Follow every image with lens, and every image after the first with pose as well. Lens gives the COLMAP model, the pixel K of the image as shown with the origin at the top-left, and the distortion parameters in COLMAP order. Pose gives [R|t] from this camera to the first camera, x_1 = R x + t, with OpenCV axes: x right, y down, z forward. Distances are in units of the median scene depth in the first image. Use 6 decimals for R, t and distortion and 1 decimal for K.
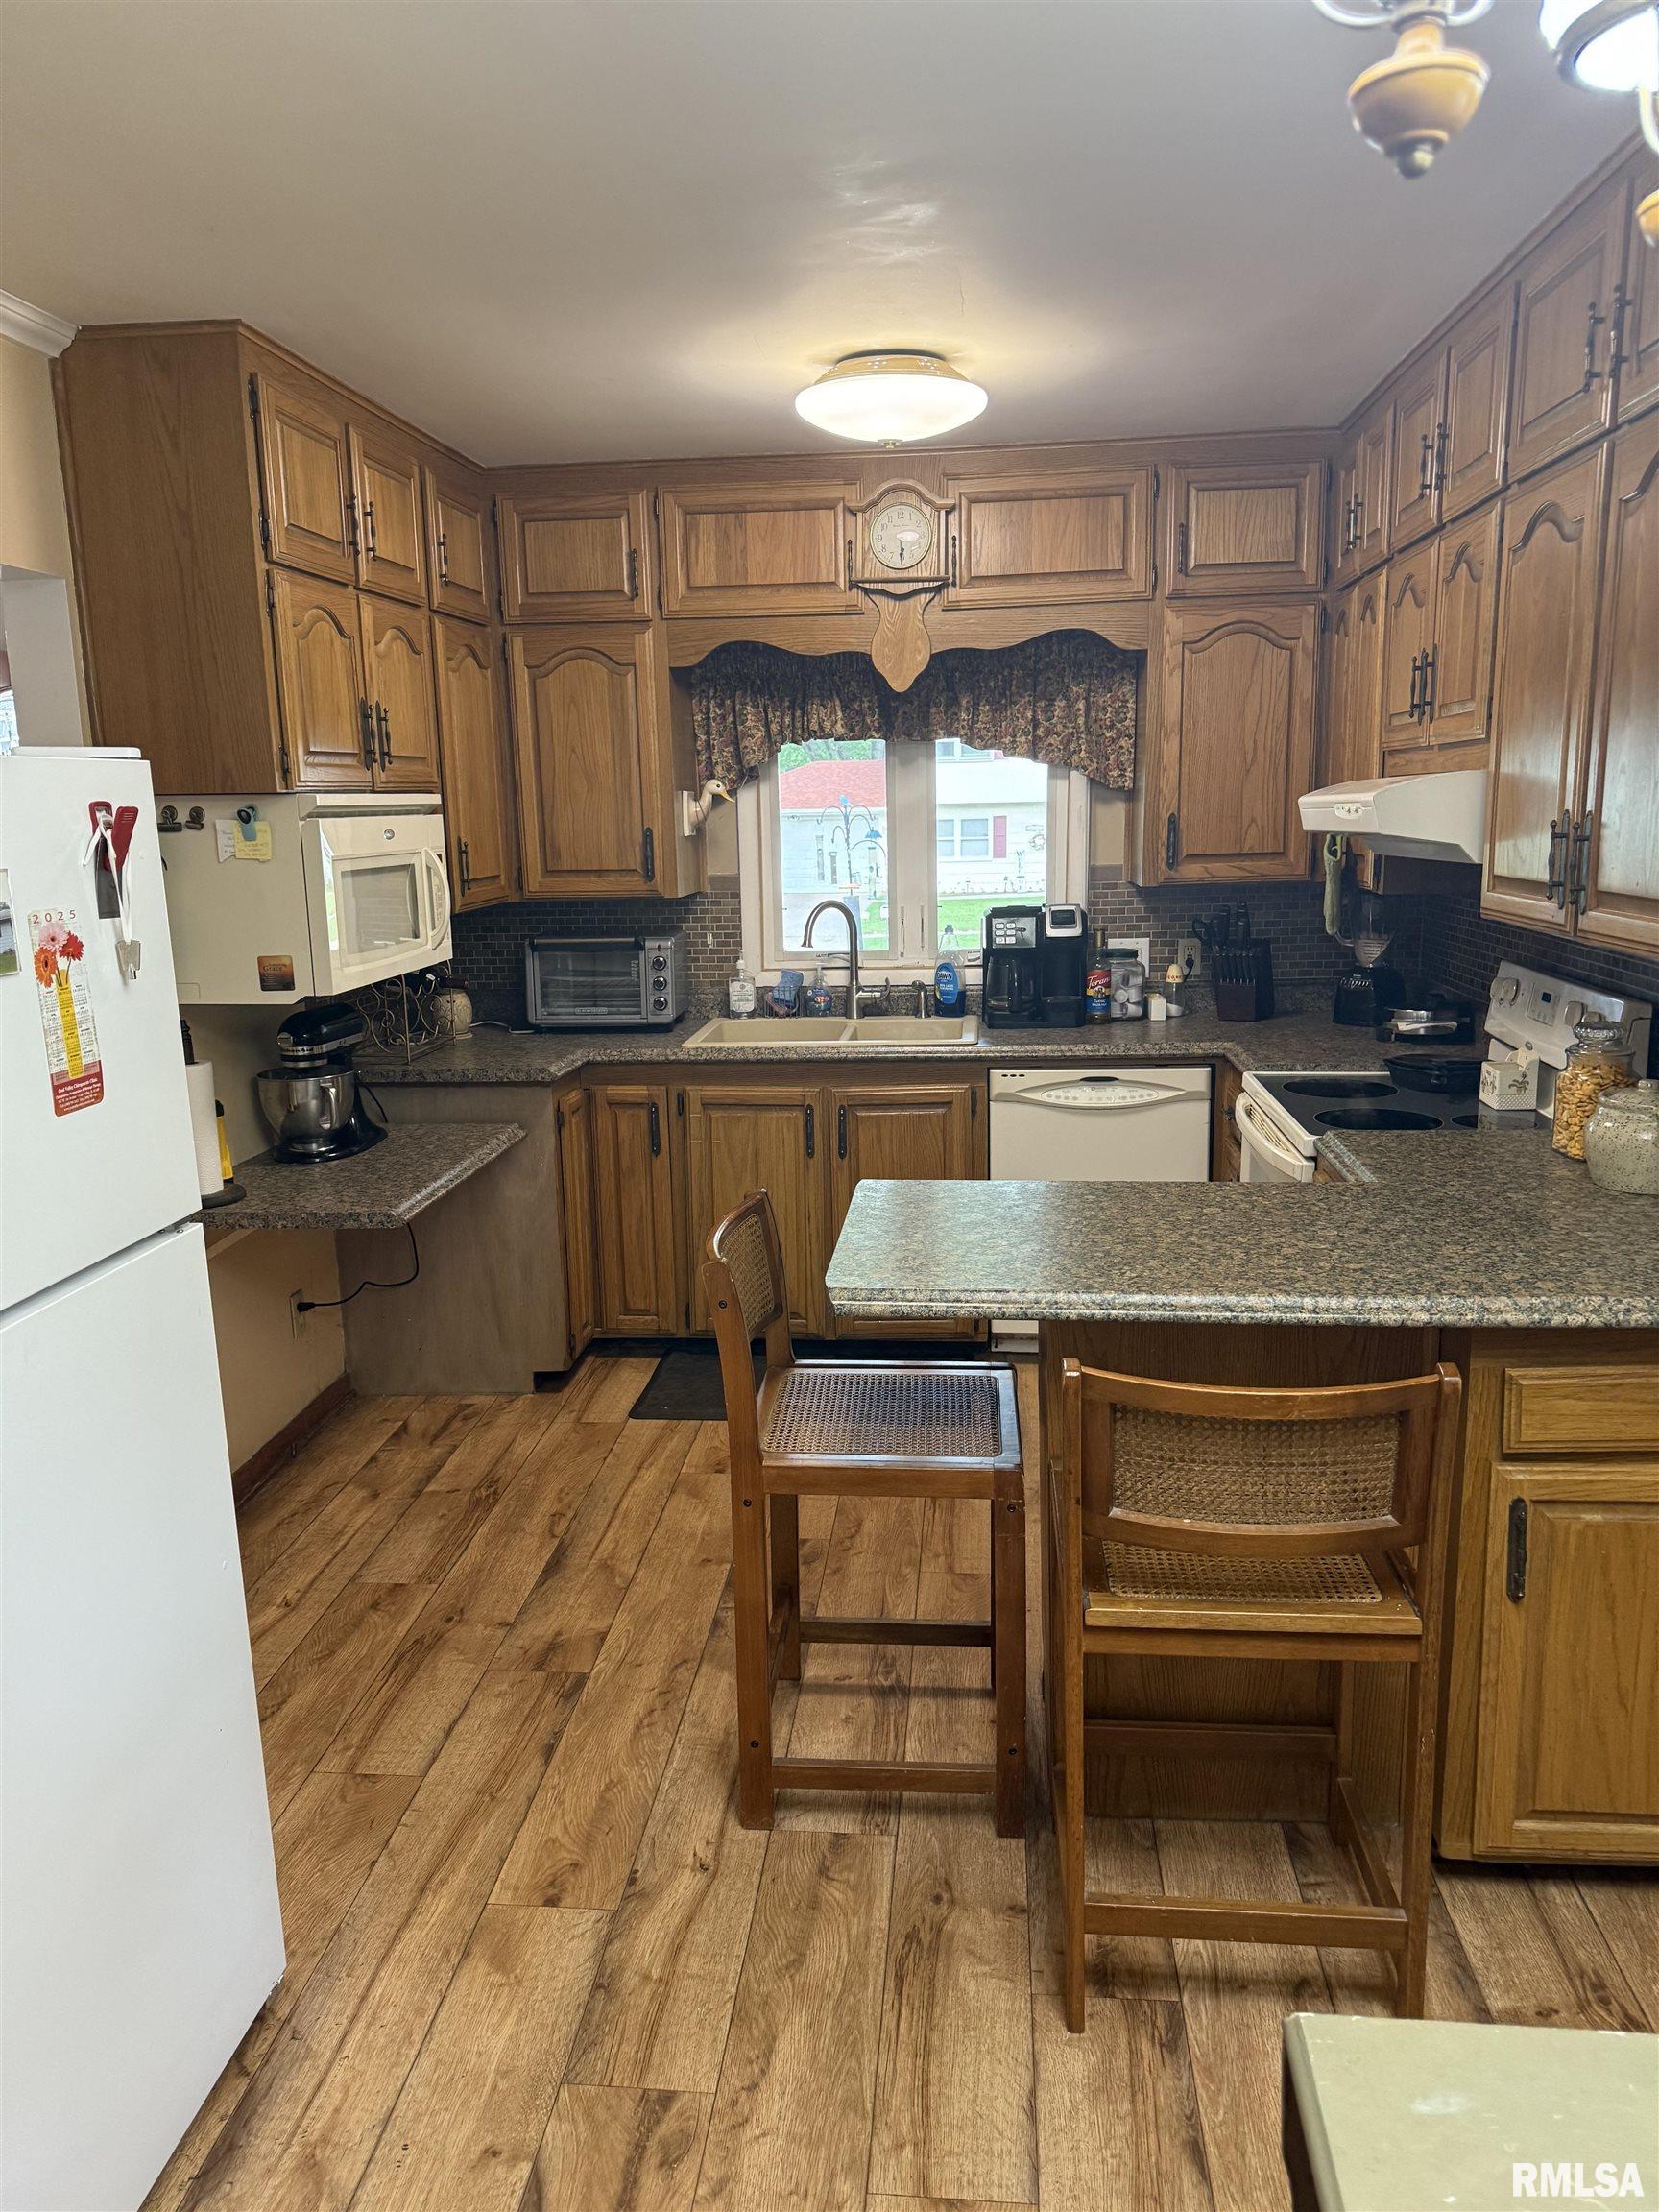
lens RADIAL K [[1612.5, 0, 840.7], [0, 1612.5, 1107.8], [0, 0, 1]] dist [0.032018, -0.011591]
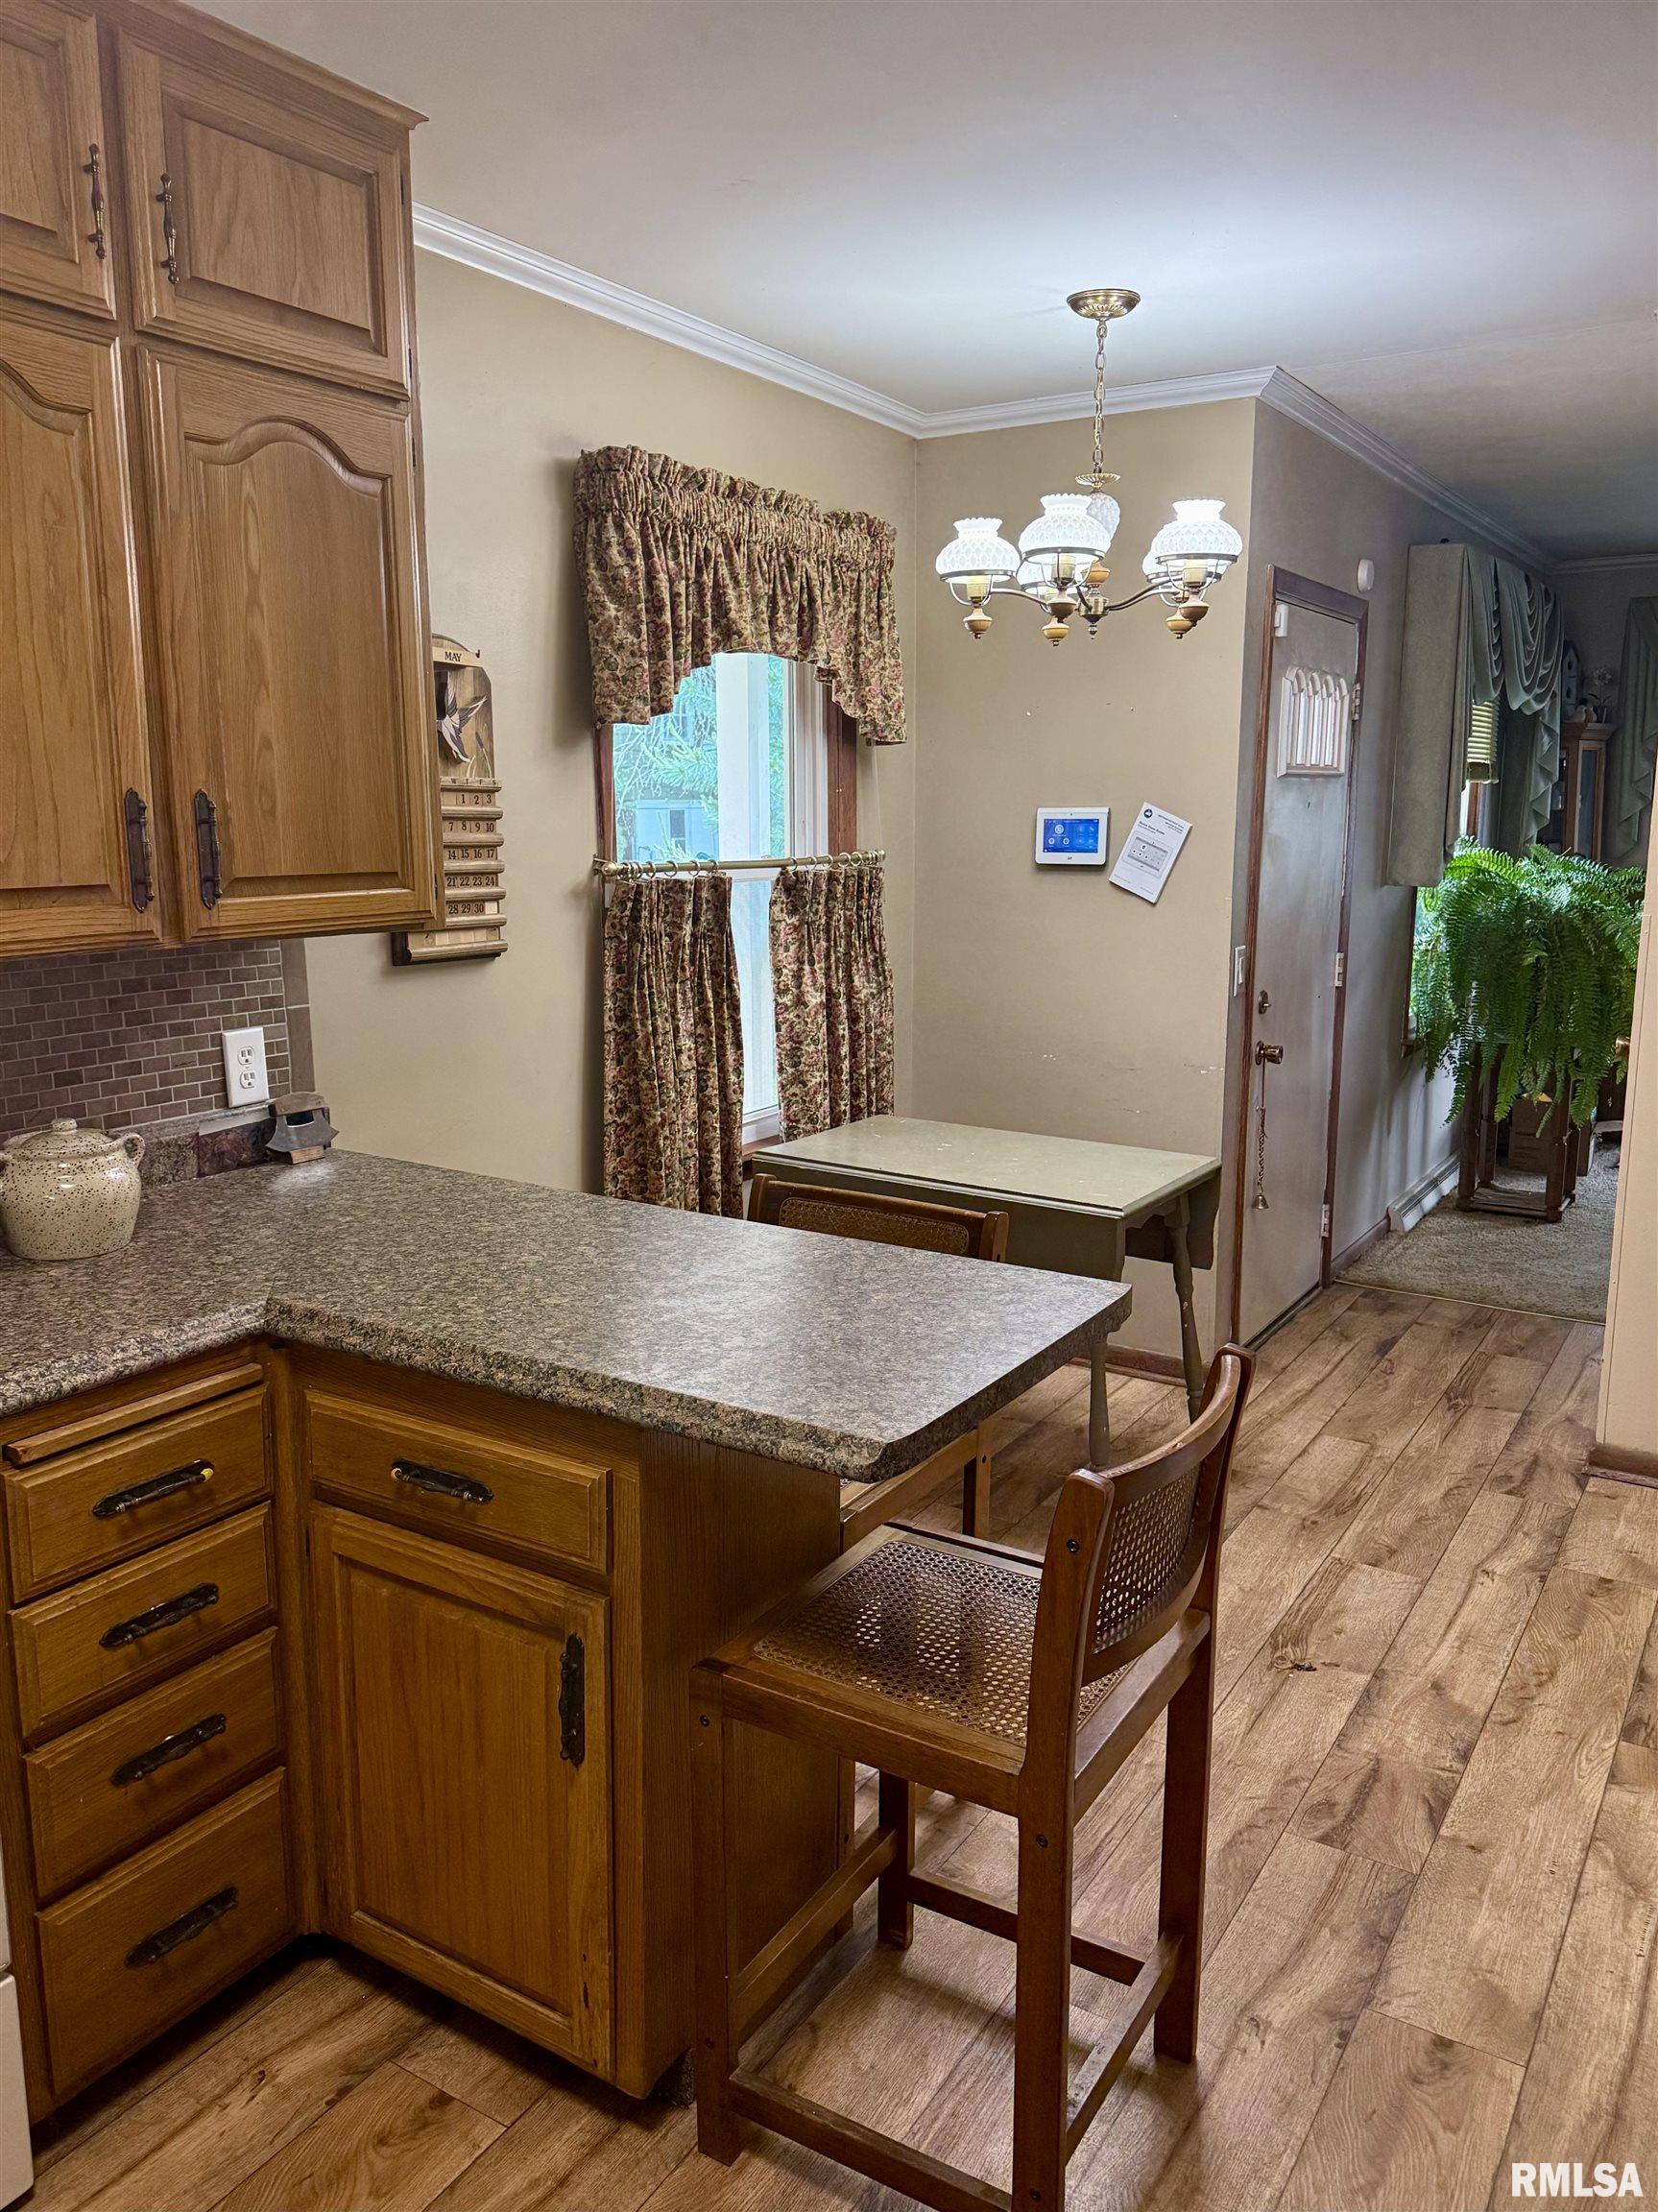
lens RADIAL K [[1612.5, 0, 846.7], [0, 1612.5, 1098.7], [0, 0, 1]] dist [0.032018, -0.011591]
pose [[-0.894190, -0.062379, 0.443321, -0.255876], [0.099847, 0.937515, 0.333311, -0.301571], [-0.436411, 0.342307, -0.832088, 1.740752]]
